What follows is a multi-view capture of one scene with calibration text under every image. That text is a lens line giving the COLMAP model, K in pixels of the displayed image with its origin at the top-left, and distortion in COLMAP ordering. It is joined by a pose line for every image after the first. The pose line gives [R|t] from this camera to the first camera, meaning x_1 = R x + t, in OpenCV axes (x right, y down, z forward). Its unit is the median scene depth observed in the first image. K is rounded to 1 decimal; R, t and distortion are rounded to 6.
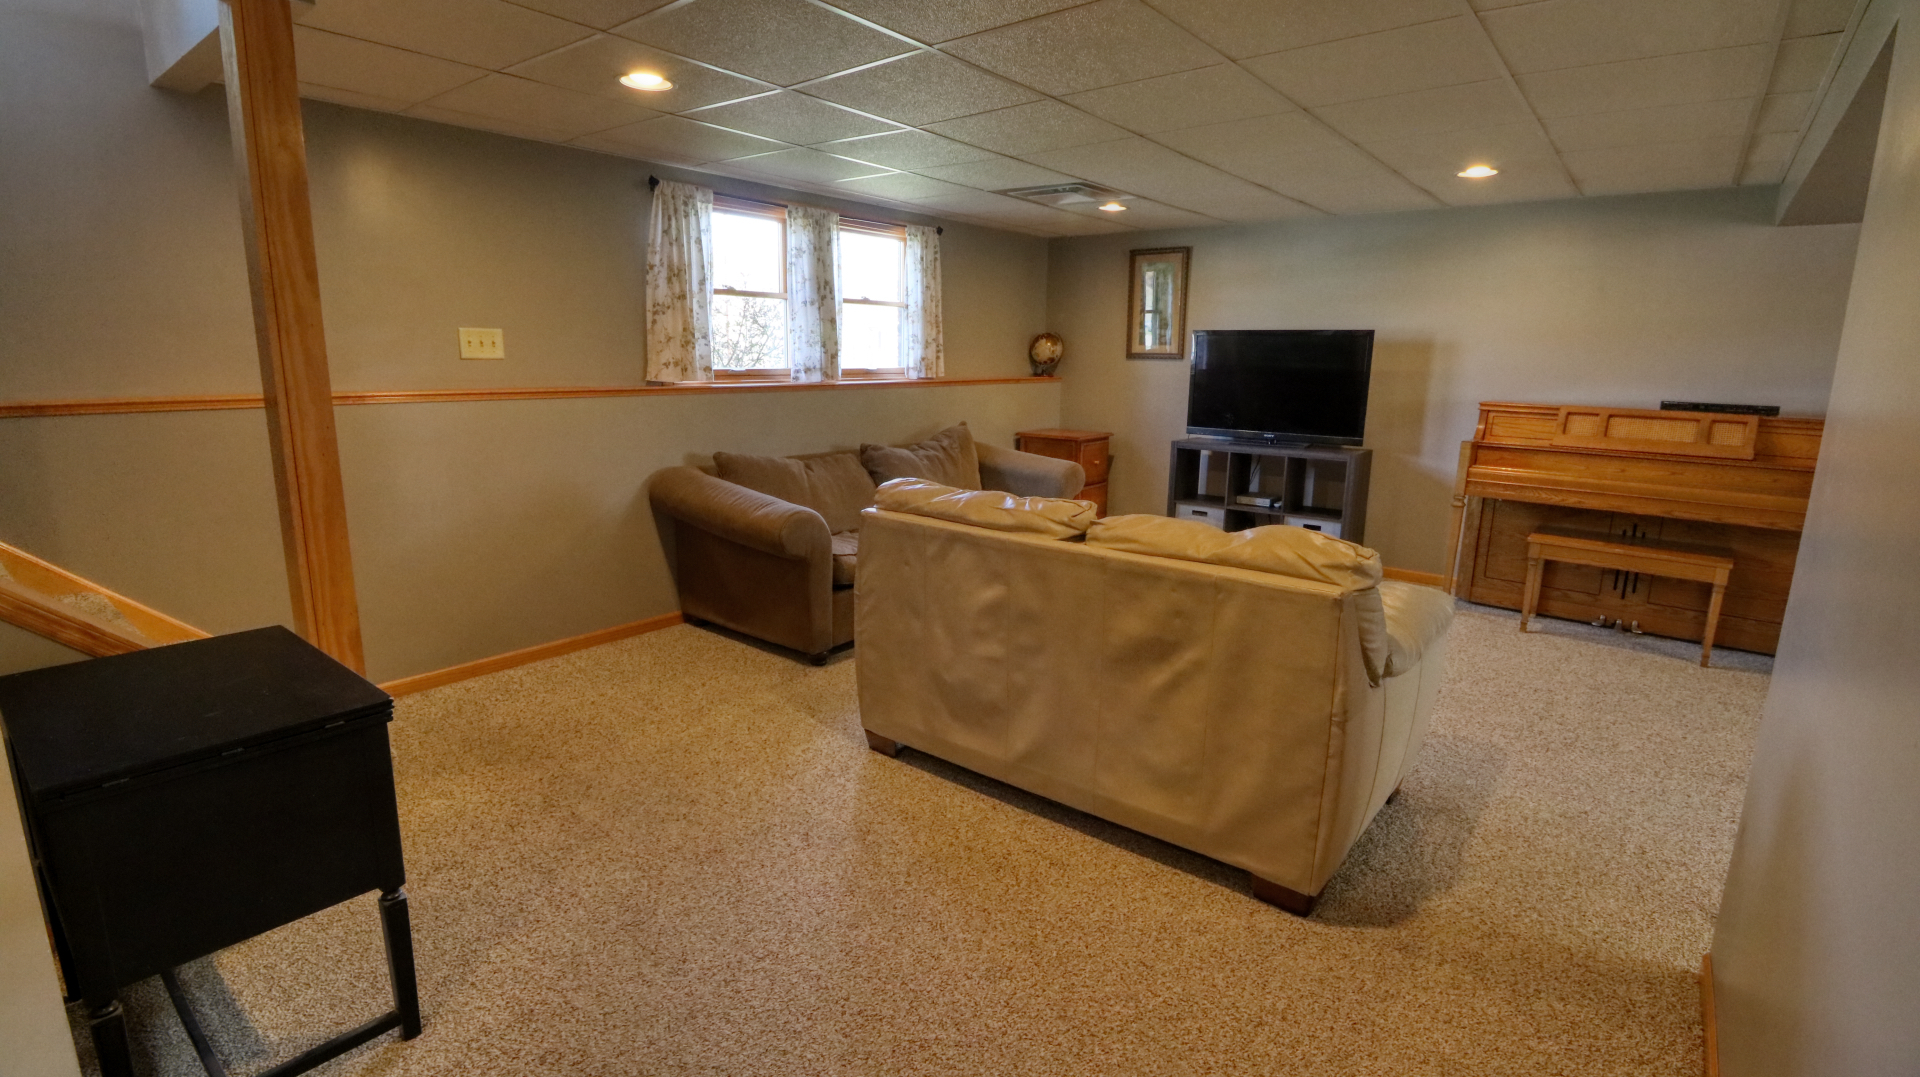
lens RADIAL K [[887.1, 0, 961.2], [0, 887.1, 532.5], [0, 0, 1]] dist [-0.000313, -0.005817]
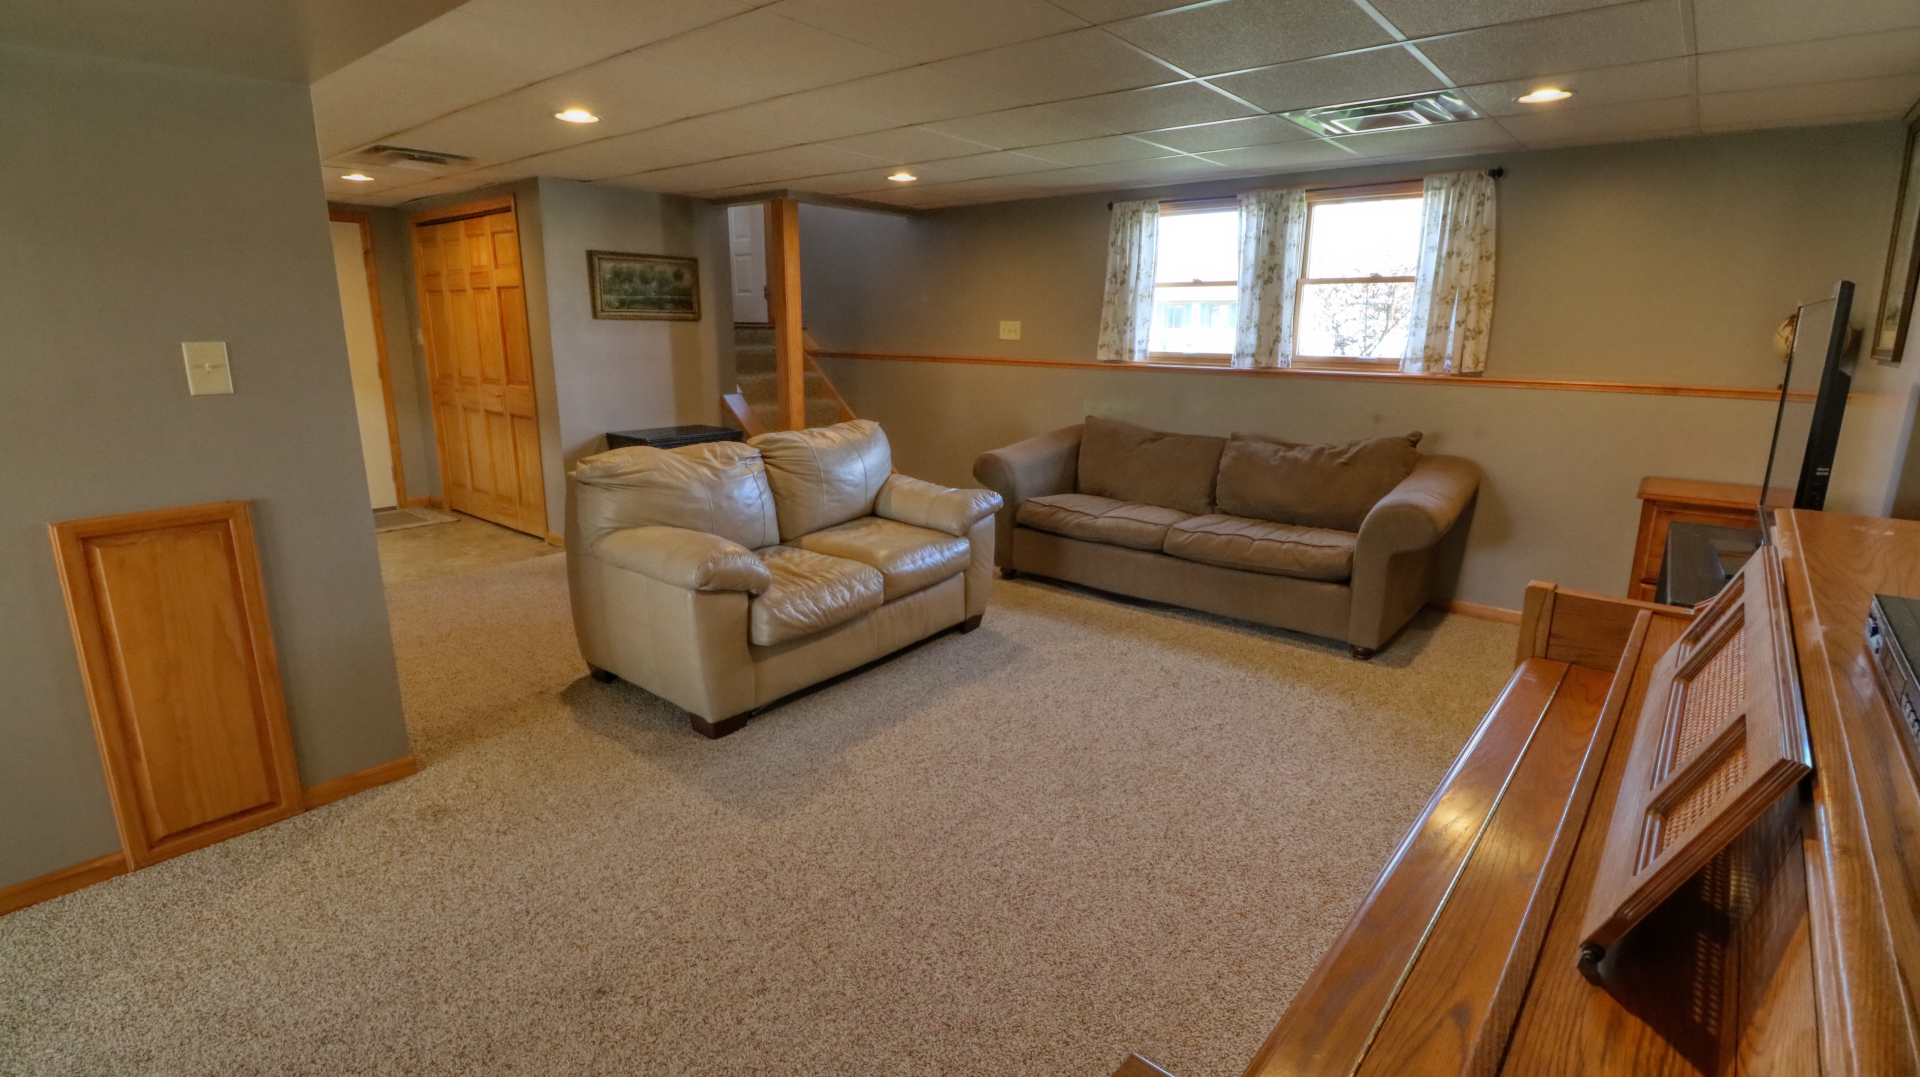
lens RADIAL K [[887.1, 0, 956.6], [0, 887.1, 532.6], [0, 0, 1]] dist [-0.000313, -0.005817]
pose [[-0.019942, 0.217925, -0.975762, 0.862286], [-0.205198, 0.954287, 0.217323, -0.144165], [0.978517, 0.204558, 0.025687, 0.699577]]
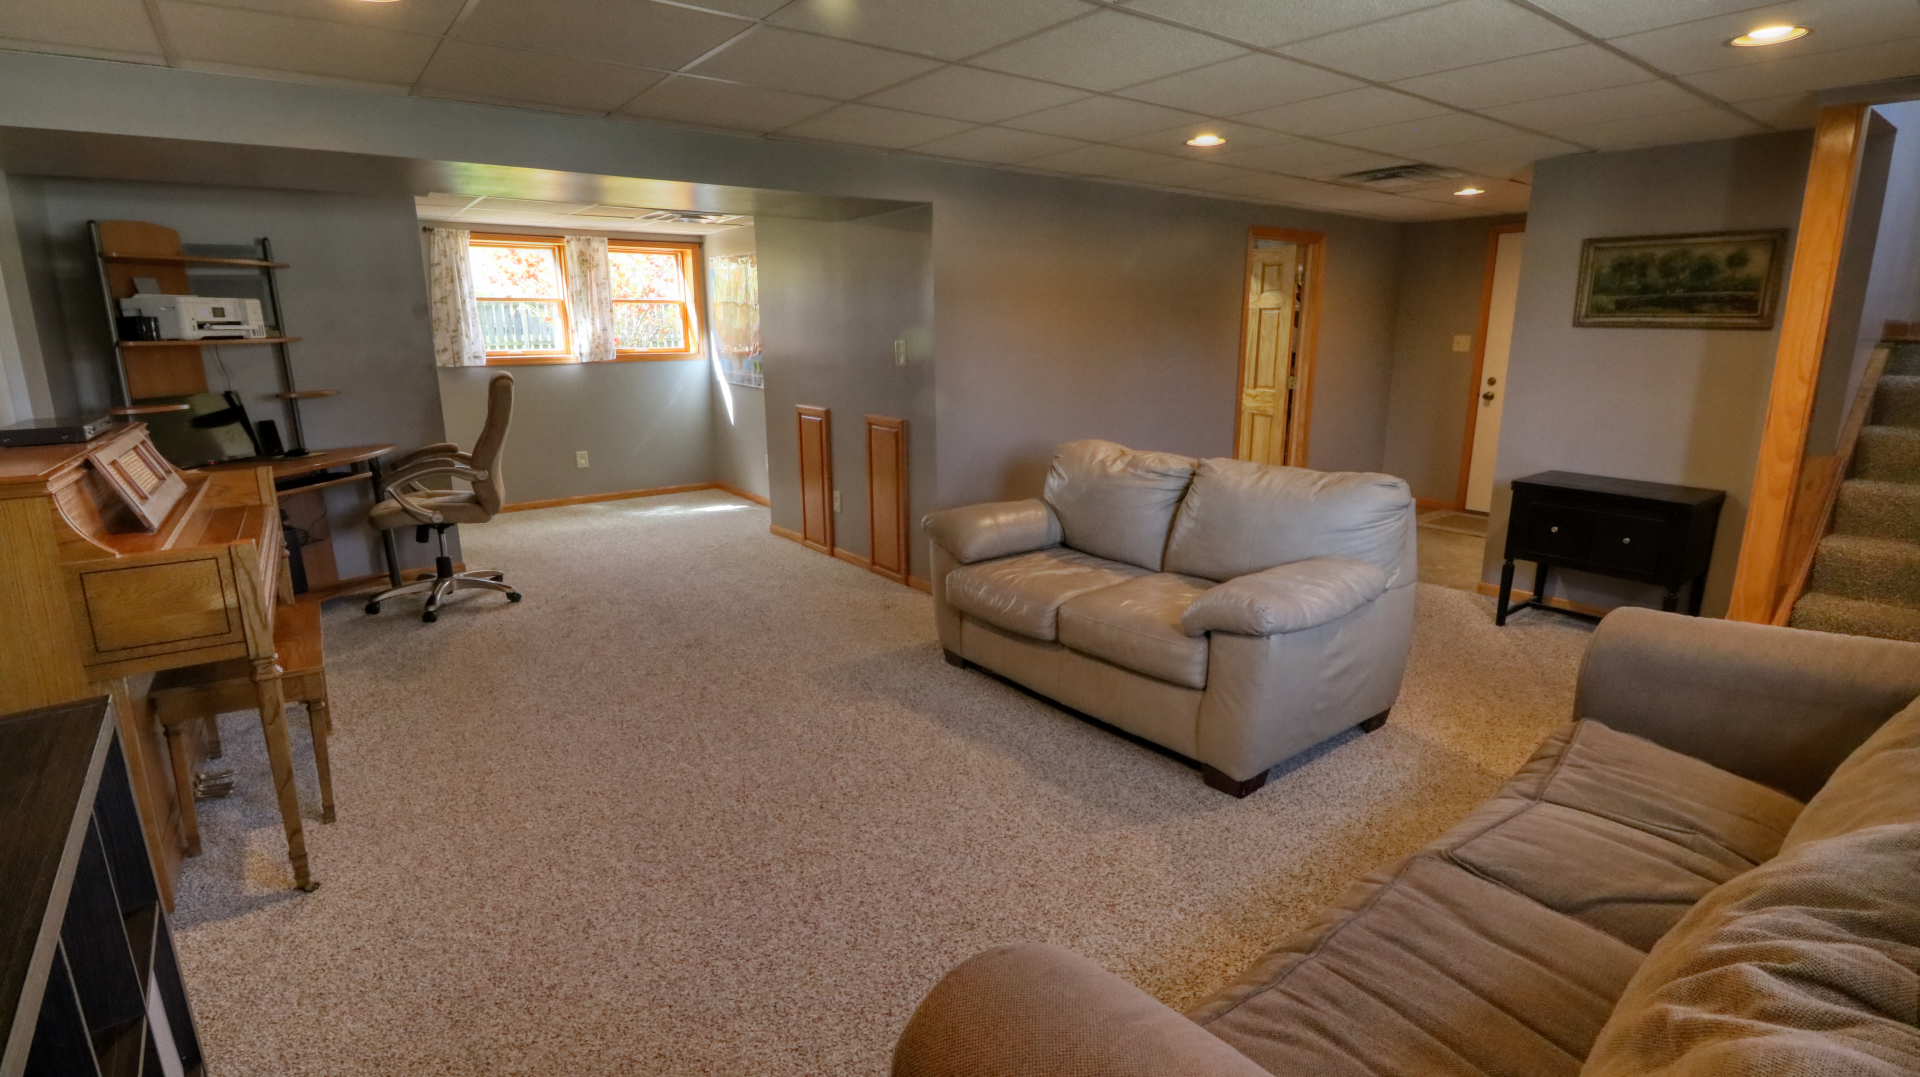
lens RADIAL K [[887.1, 0, 961.7], [0, 887.1, 528.7], [0, 0, 1]] dist [-0.000313, -0.005817]
pose [[-0.971594, -0.063593, 0.227949, 0.096408], [0.037005, 0.910545, 0.411751, -0.266309], [-0.233742, 0.408490, -0.882327, 1.226284]]
